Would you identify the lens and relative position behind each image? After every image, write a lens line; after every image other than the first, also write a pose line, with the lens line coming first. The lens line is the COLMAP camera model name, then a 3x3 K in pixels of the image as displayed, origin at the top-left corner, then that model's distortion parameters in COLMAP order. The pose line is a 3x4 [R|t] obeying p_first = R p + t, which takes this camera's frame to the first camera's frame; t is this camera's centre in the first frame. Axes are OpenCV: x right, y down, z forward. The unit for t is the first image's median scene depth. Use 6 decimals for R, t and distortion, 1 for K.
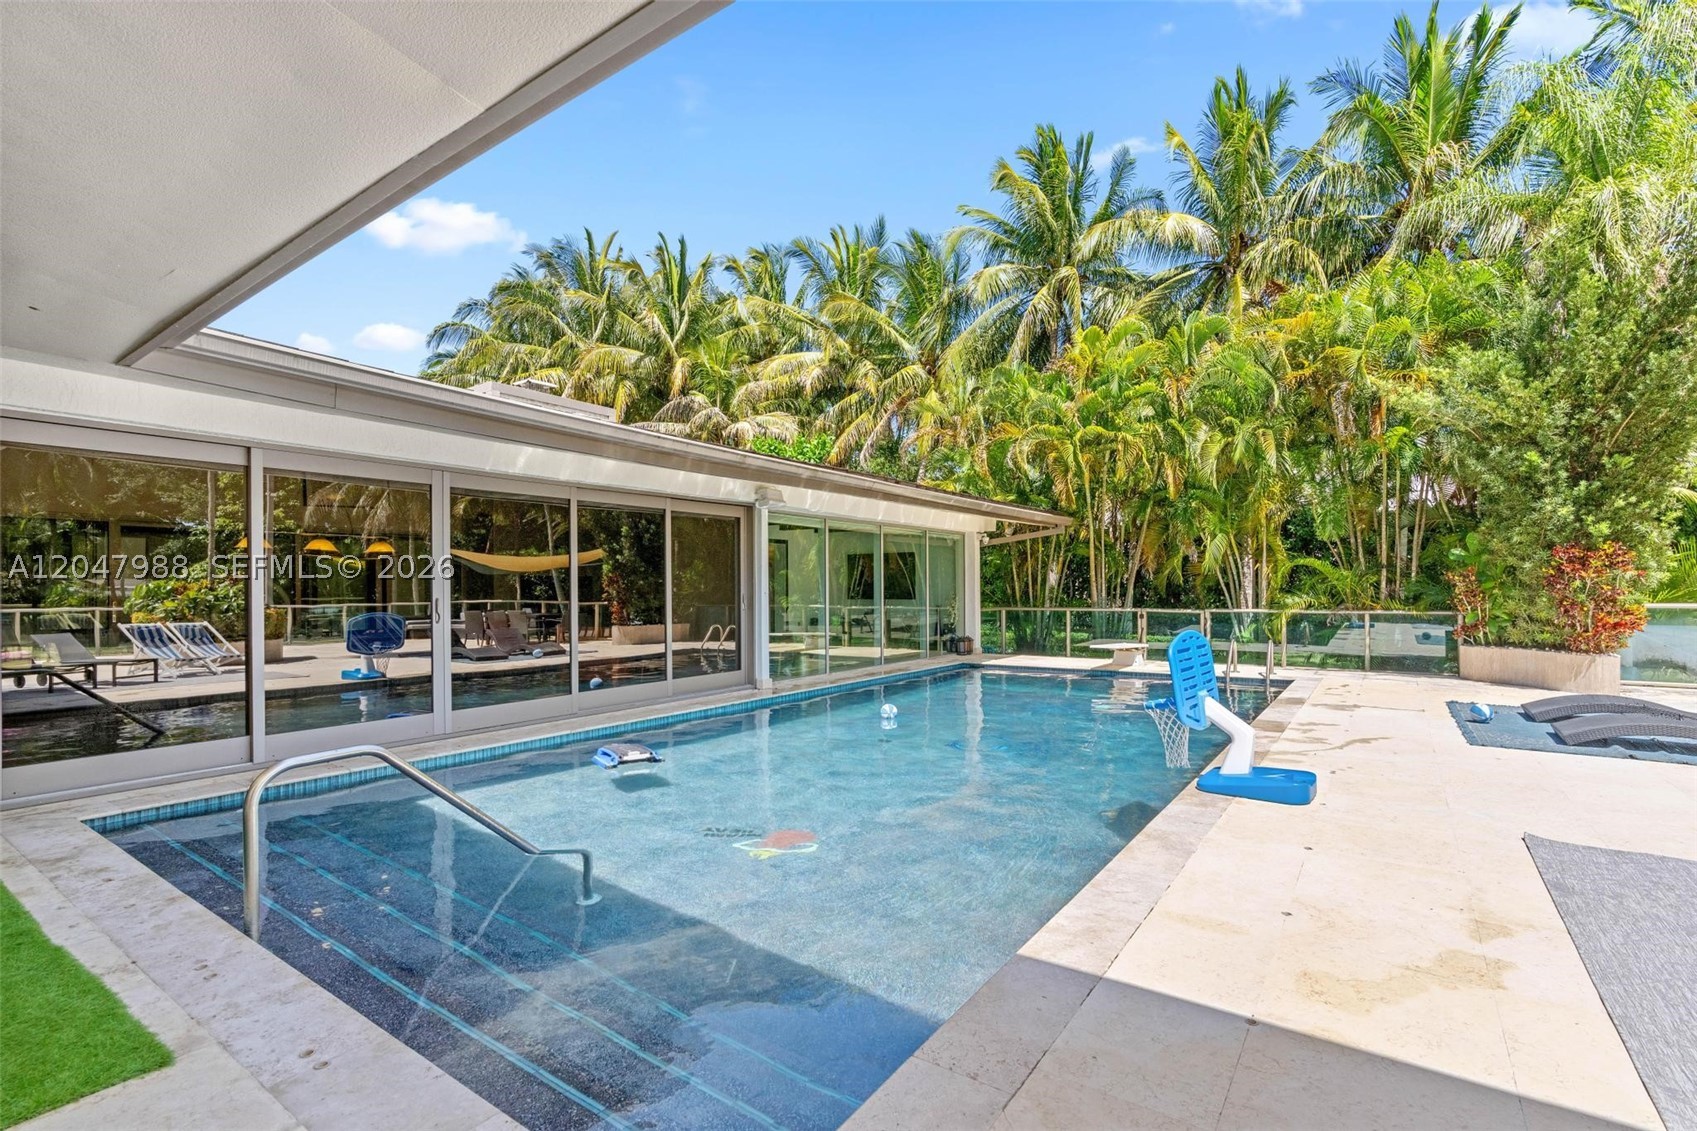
lens RADIAL K [[764.6, 0, 846.8], [0, 764.6, 571.6], [0, 0, 1]] dist [-0.002042, 0.000570]
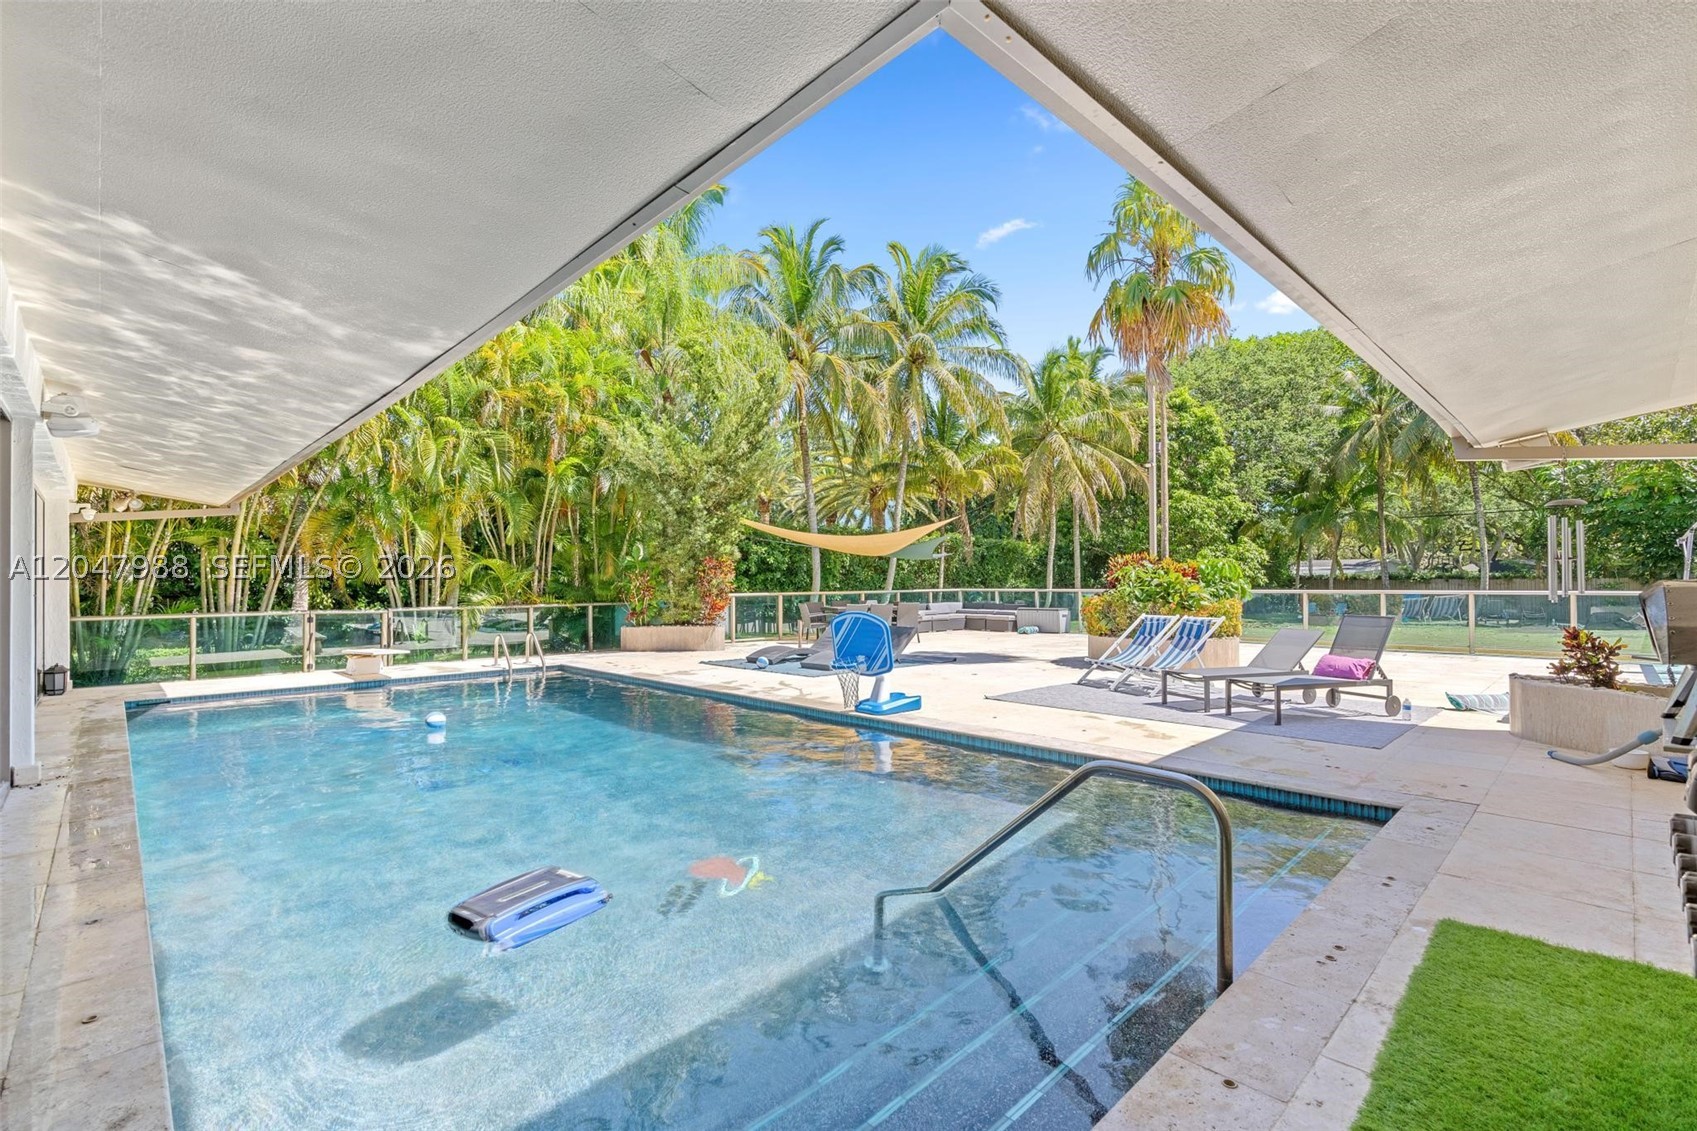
lens RADIAL K [[764.6, 0, 848.9], [0, 764.6, 576.1], [0, 0, 1]] dist [-0.002042, 0.000570]
pose [[0.179555, 0.006513, 0.983726, -0.968470], [-0.018948, 0.999815, -0.003161, 0.005616], [-0.983565, -0.018072, 0.179645, 0.716276]]
